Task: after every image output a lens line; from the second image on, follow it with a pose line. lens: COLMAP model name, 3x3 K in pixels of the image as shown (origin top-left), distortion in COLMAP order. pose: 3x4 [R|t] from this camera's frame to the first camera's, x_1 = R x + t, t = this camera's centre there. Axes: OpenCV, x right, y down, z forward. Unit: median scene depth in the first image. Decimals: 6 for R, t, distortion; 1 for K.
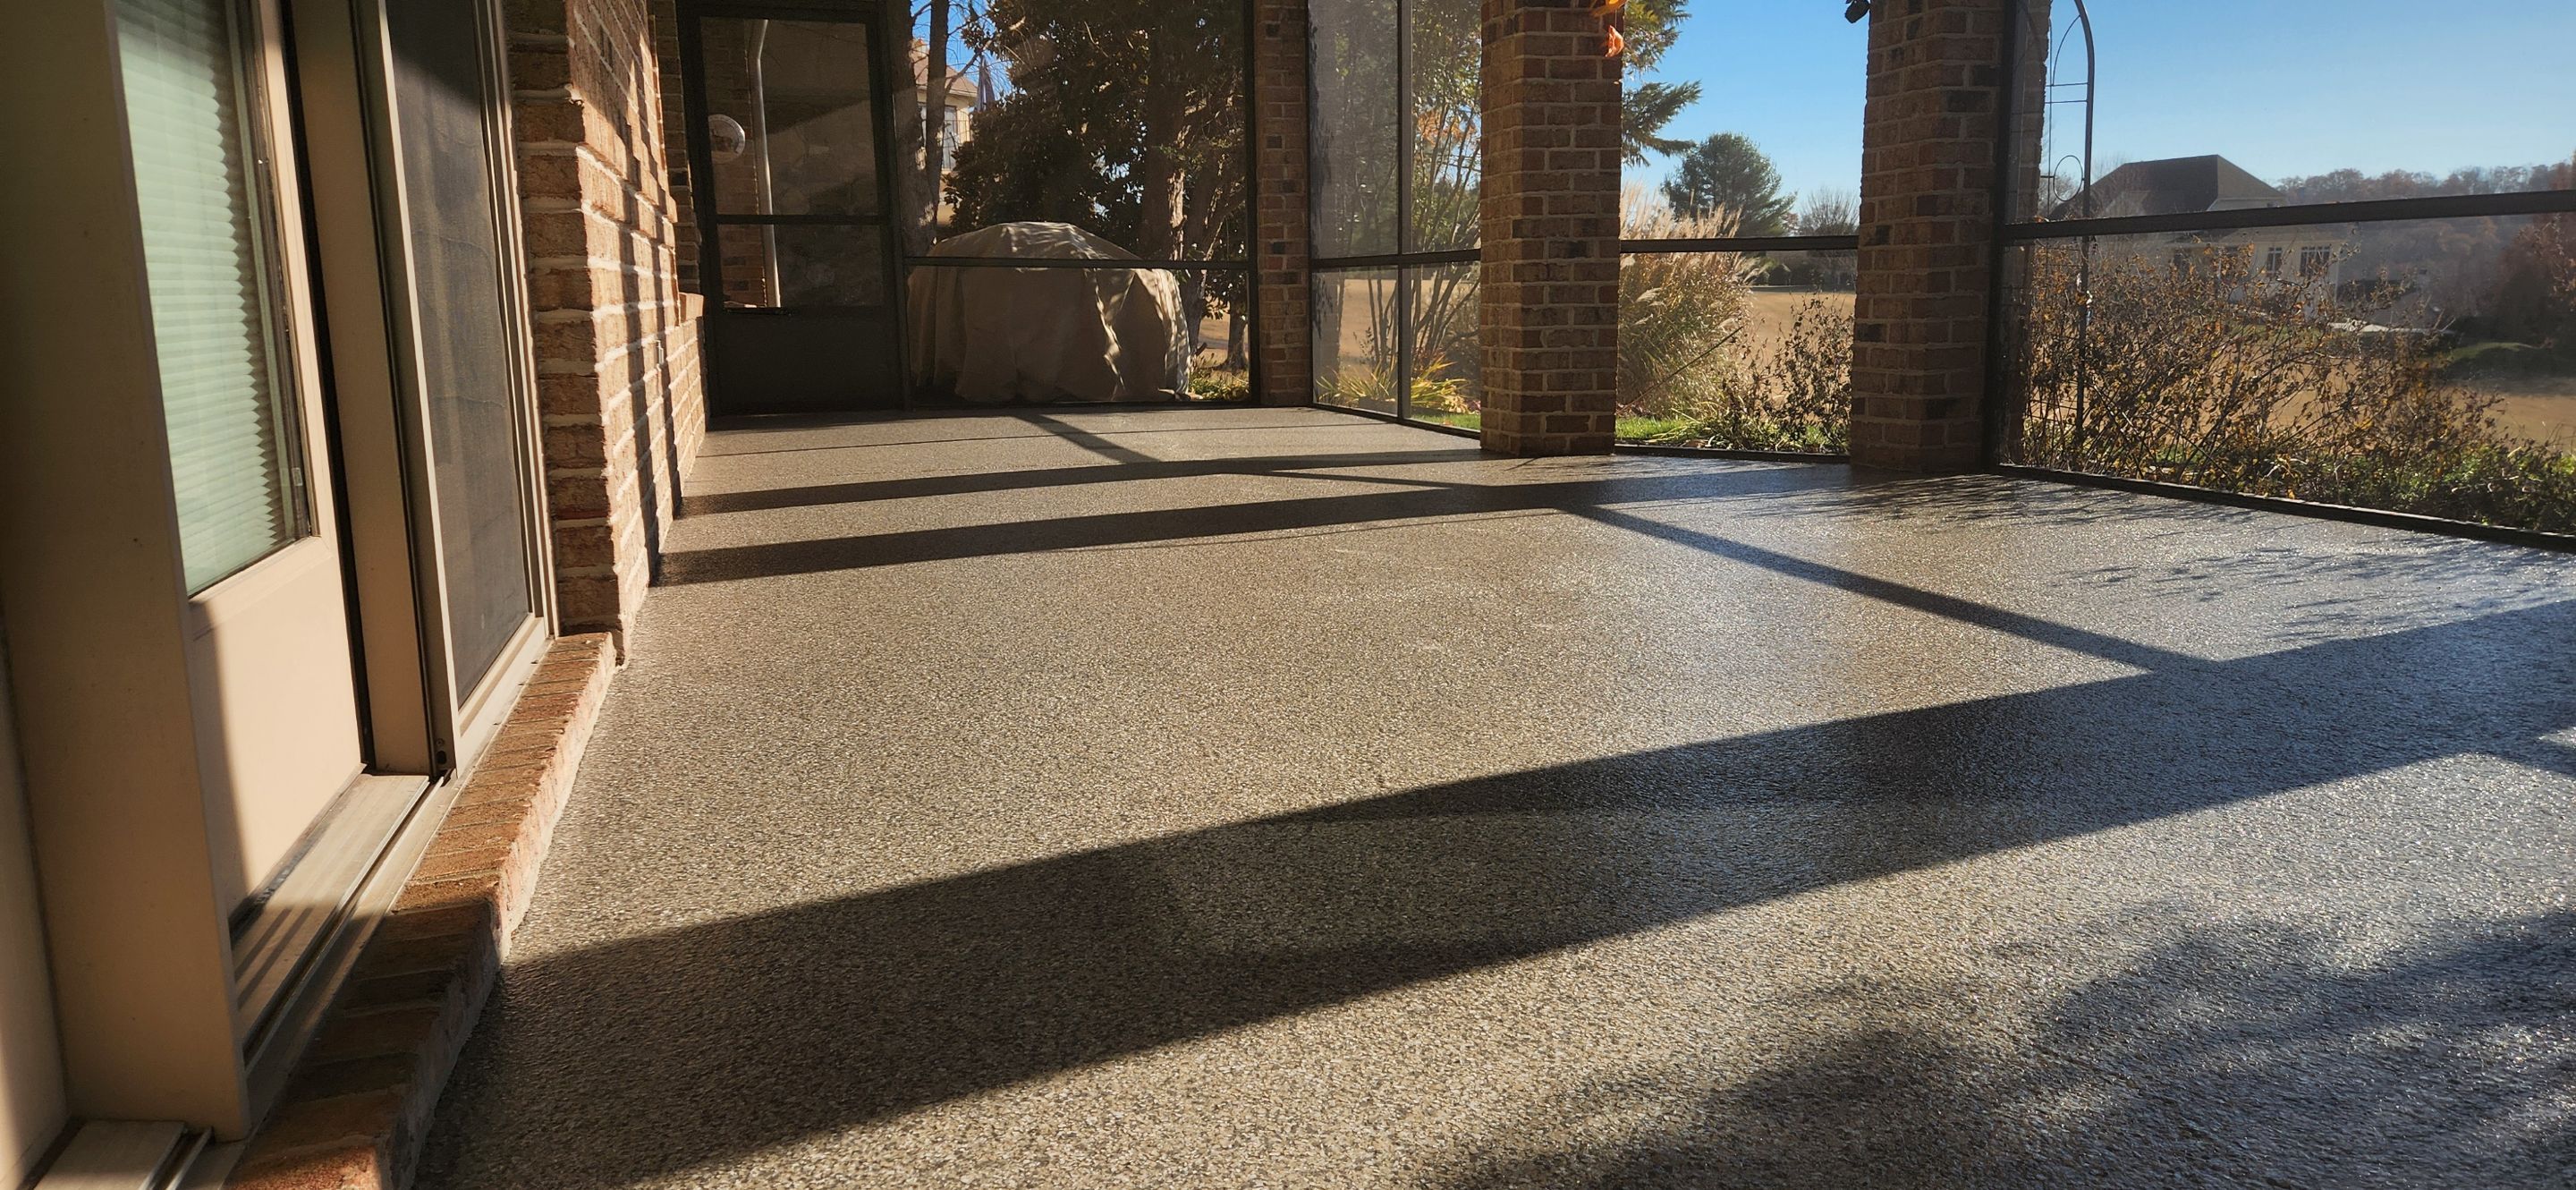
lens RADIAL K [[1711.9, 0, 1302.1], [0, 1711.9, 576.6], [0, 0, 1]] dist [0.085962, -0.072613]
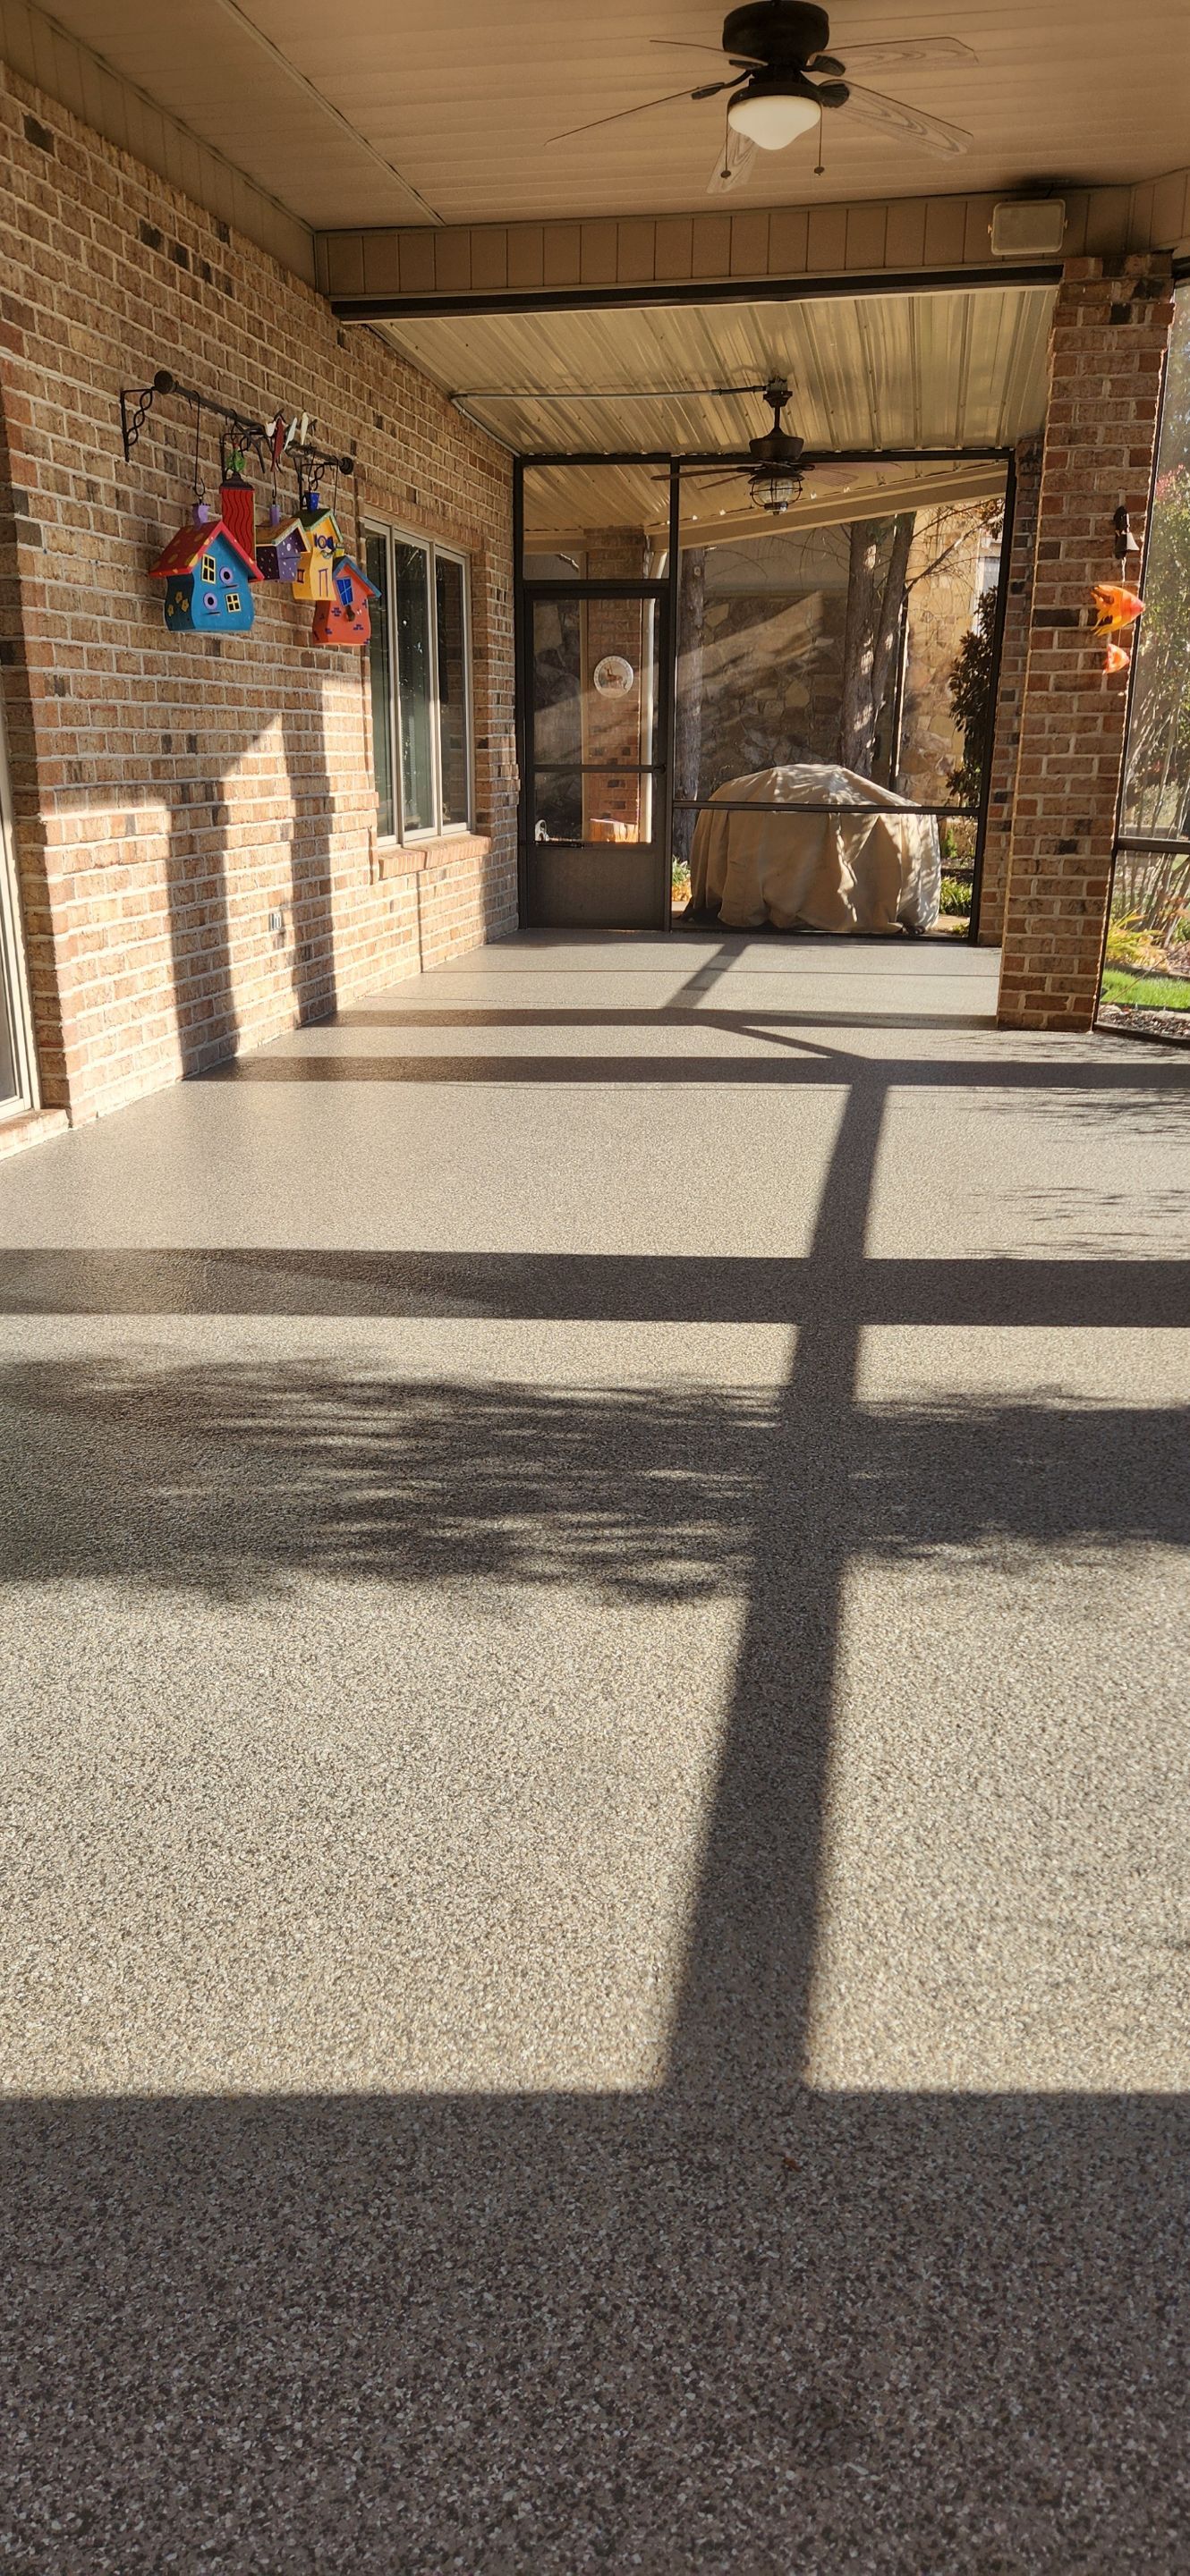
lens RADIAL K [[1711.9, 0, 578.9], [0, 1711.9, 1306.3], [0, 0, 1]] dist [0.085962, -0.072613]
pose [[0.878008, 0.167309, -0.448453, 0.441199], [-0.095824, 0.979393, 0.177784, -0.066892], [0.468957, -0.113123, 0.875947, -0.179570]]
